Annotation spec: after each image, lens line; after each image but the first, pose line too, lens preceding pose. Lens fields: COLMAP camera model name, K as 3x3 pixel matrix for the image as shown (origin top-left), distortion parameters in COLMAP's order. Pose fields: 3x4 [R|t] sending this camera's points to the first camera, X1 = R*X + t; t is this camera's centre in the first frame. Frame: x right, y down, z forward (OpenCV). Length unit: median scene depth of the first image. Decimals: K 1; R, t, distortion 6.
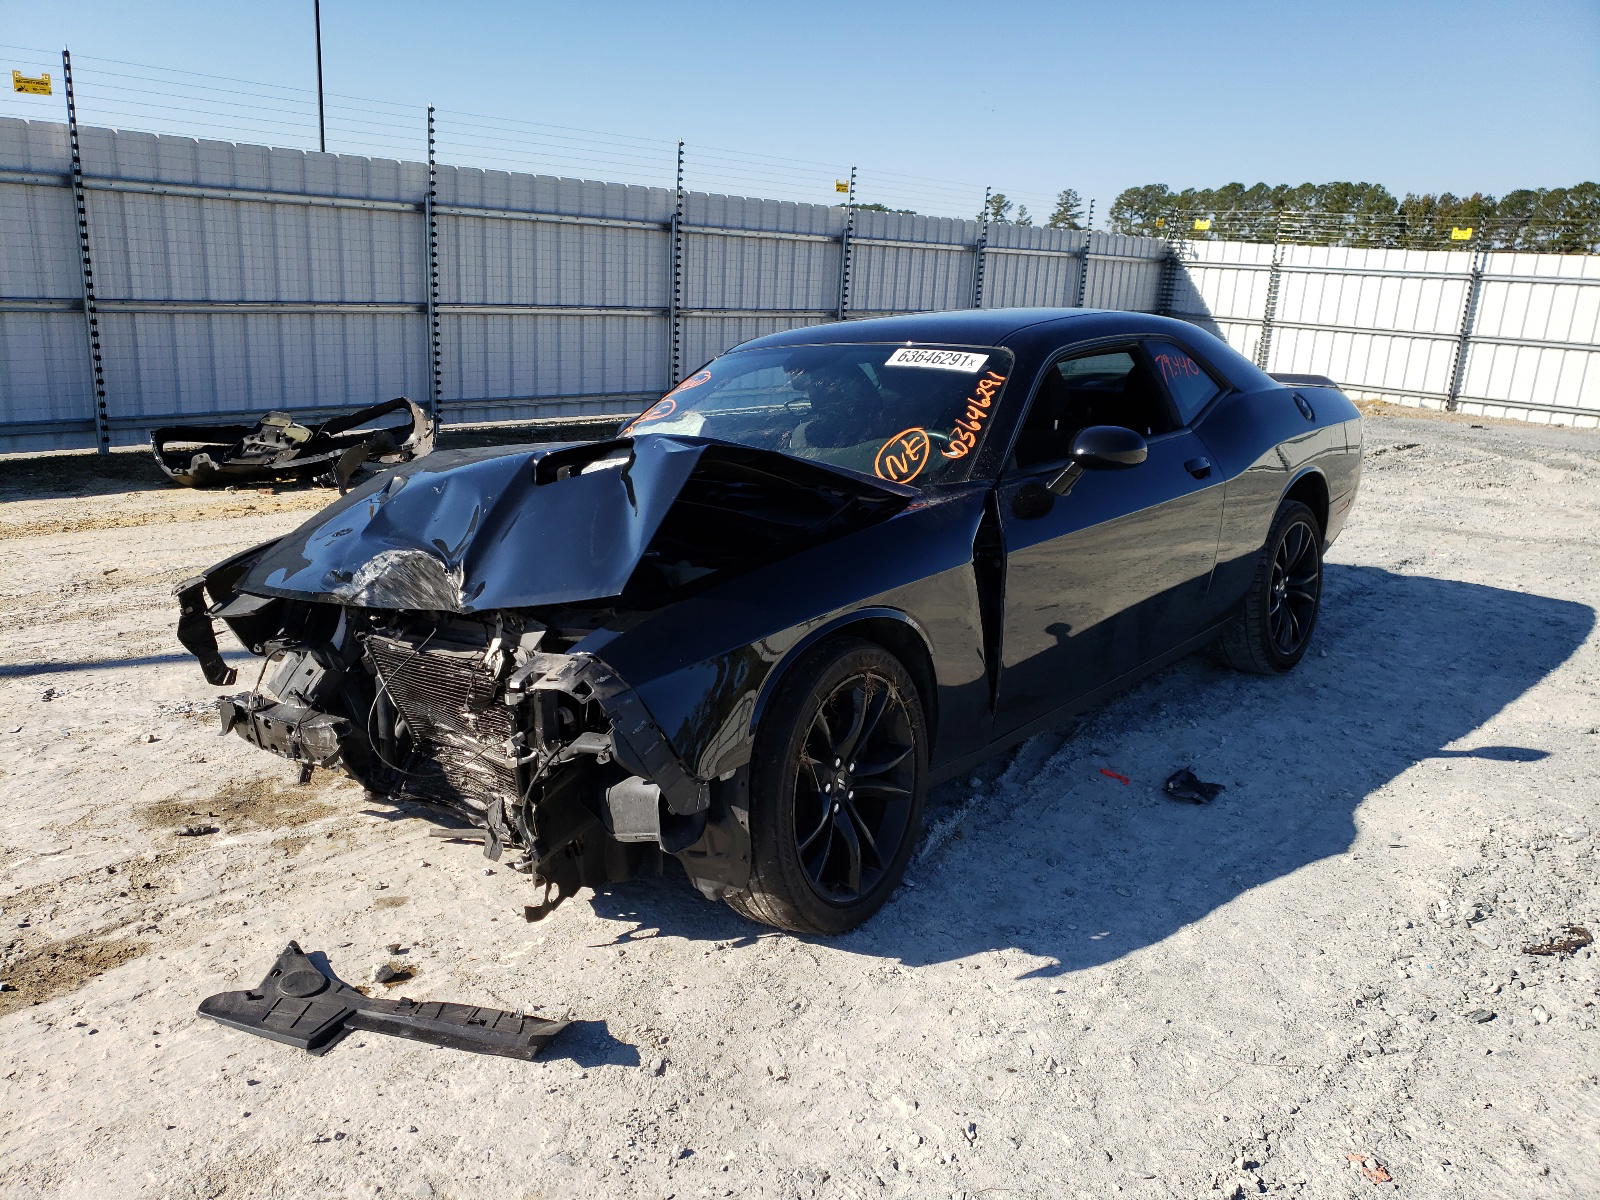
lens RADIAL K [[1210.4, 0, 824.4], [0, 1210.4, 599.0], [0, 0, 1]] dist [0.020238, 0.001864]
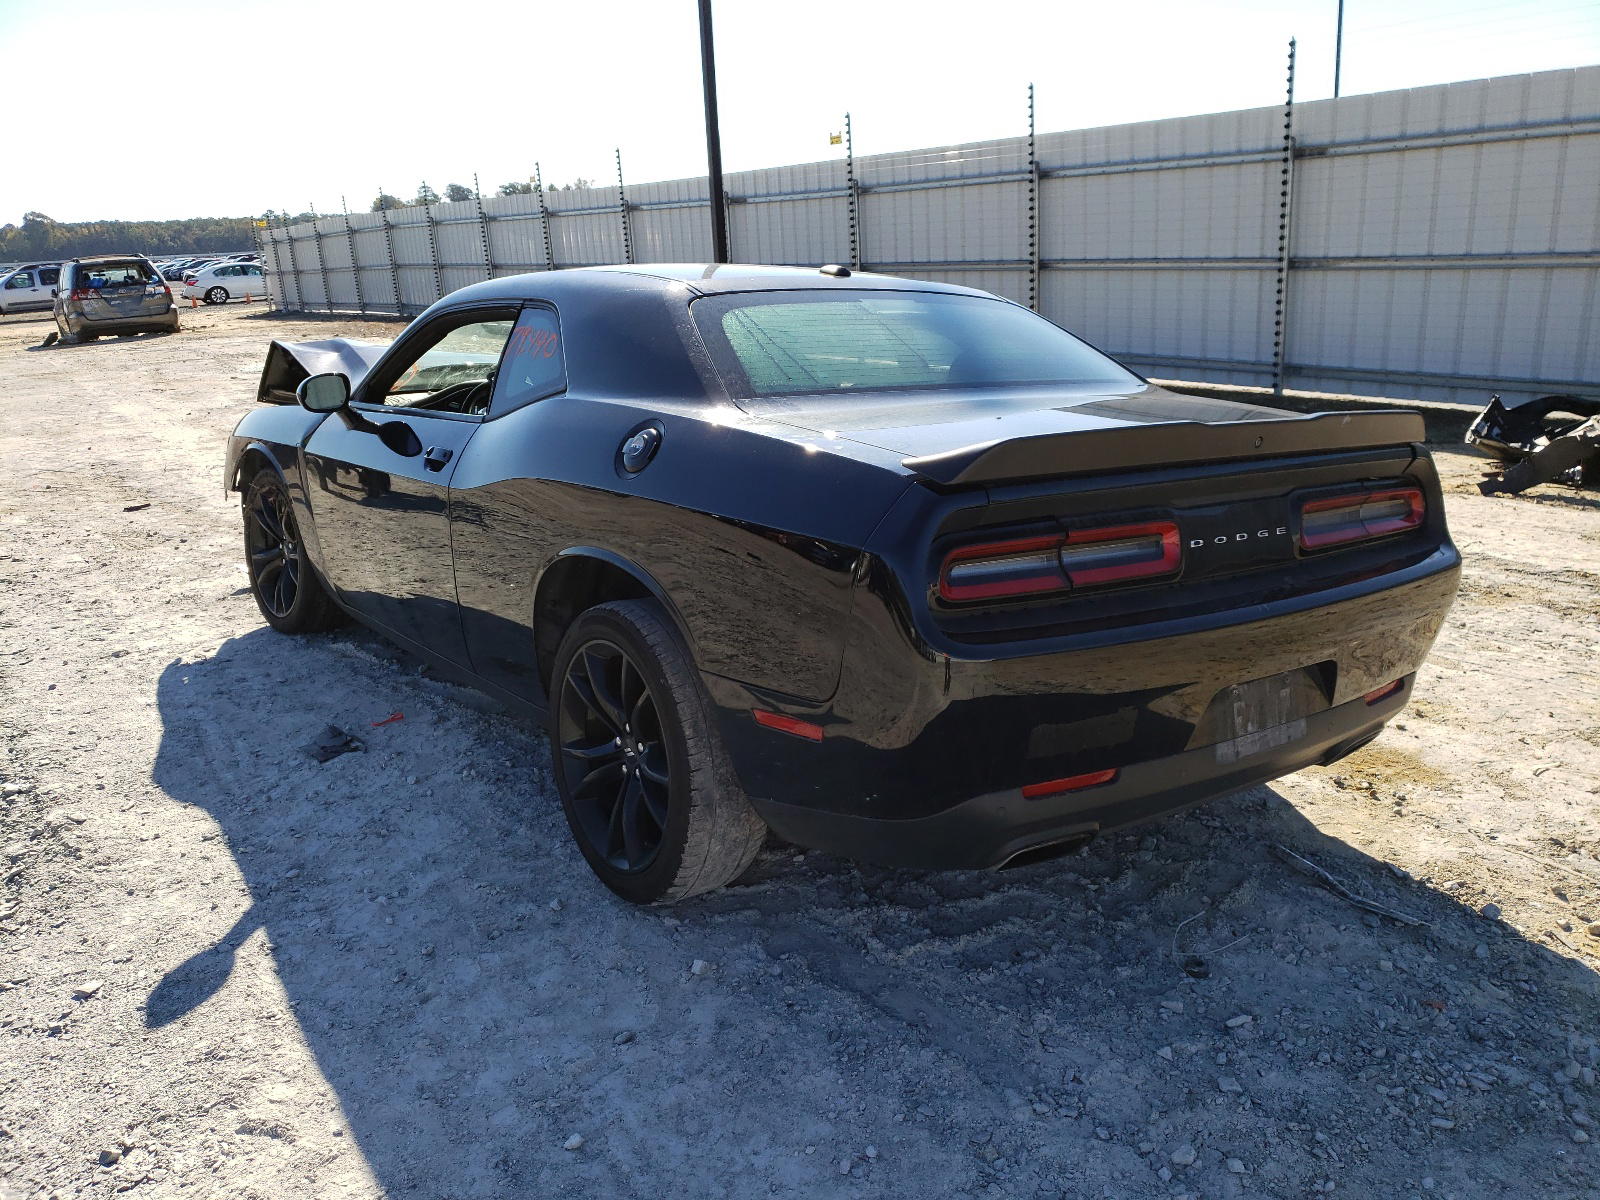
lens RADIAL K [[1210.4, 0, 824.4], [0, 1210.4, 599.0], [0, 0, 1]] dist [0.020238, 0.001864]
pose [[-0.197963, 0.261540, -0.944673, 0.875196], [-0.214437, 0.928846, 0.302095, -0.275248], [0.956466, 0.262377, -0.127794, 1.120546]]
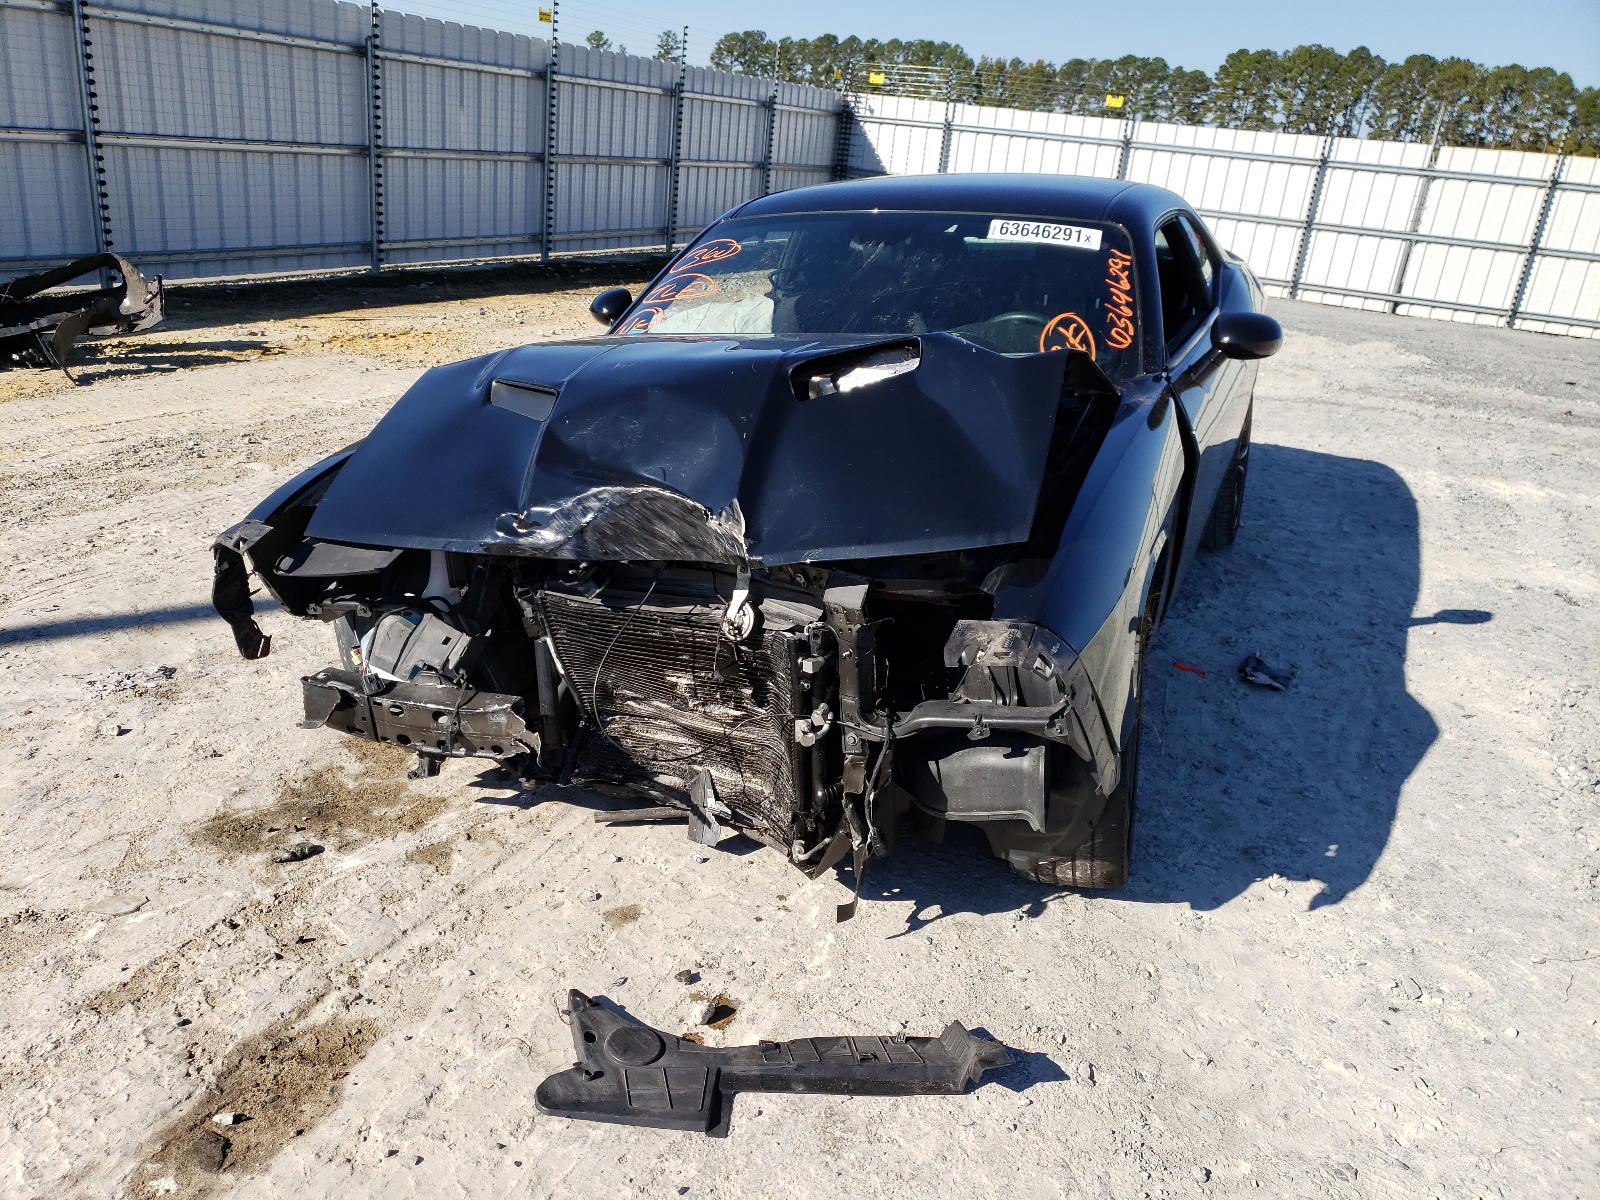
lens RADIAL K [[1212.5, 0, 802.6], [0, 1212.5, 577.6], [0, 0, 1]] dist [0.010607, 0.011225]
pose [[0.957083, -0.063896, 0.282681, -0.255403], [0.035123, 0.993776, 0.105715, -0.033468], [-0.287676, -0.091249, 0.953371, 0.114217]]
